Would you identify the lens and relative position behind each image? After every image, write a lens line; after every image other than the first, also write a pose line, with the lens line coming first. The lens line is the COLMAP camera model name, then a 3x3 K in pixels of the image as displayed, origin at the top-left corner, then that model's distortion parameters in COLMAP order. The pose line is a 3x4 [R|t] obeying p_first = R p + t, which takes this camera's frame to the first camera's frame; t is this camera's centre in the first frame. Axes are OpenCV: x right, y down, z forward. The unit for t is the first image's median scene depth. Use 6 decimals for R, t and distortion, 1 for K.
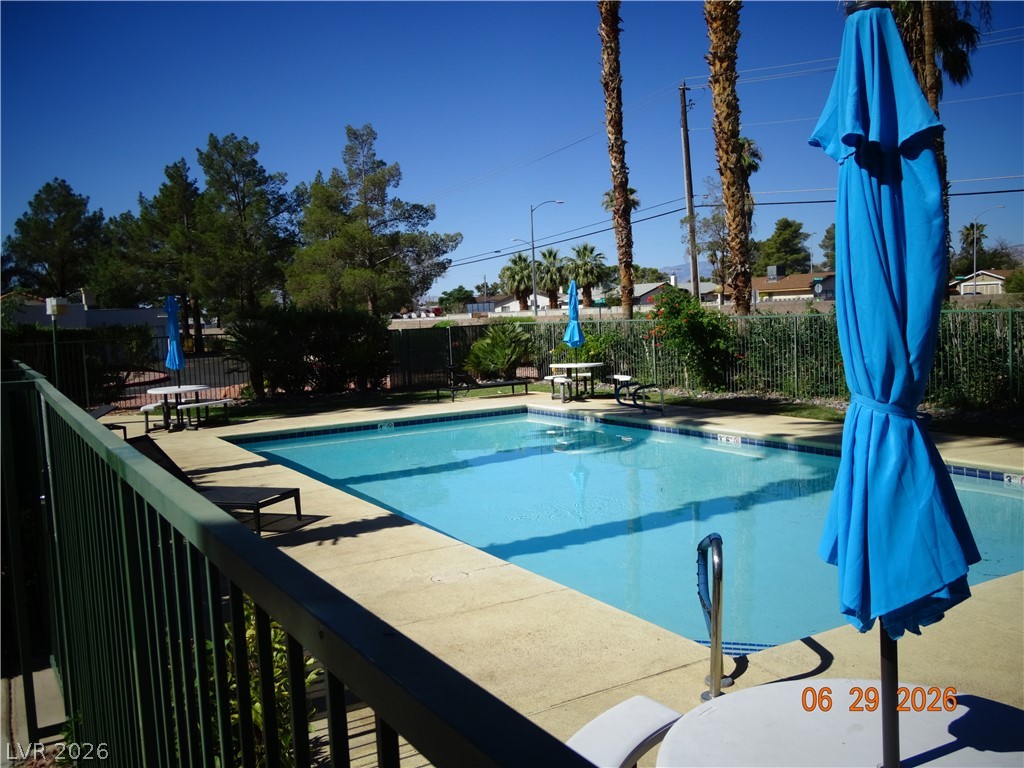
lens RADIAL K [[921.0, 0, 512.0], [0, 921.0, 384.0], [0, 0, 1]] dist [-0.008213, -0.004308]
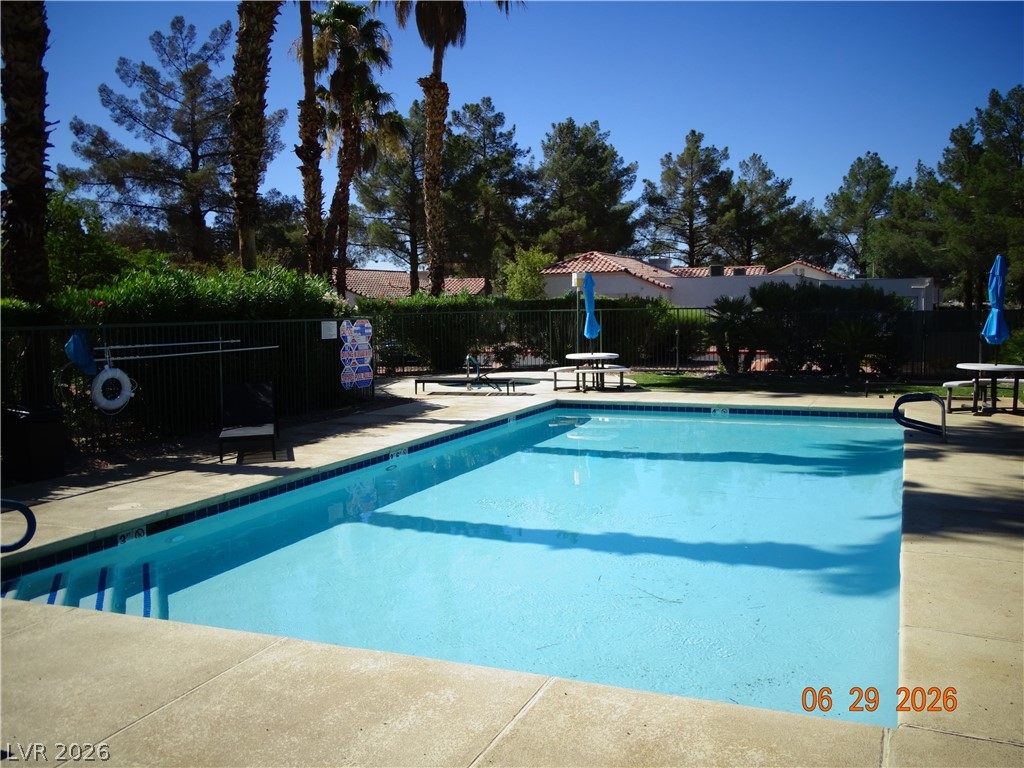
lens RADIAL K [[921.0, 0, 512.0], [0, 921.0, 384.0], [0, 0, 1]] dist [-0.008213, -0.004308]
pose [[0.585558, 0.104363, -0.803884, 0.156597], [-0.075646, 0.994386, 0.073993, -0.011471], [0.807093, 0.017484, 0.590165, 0.078884]]
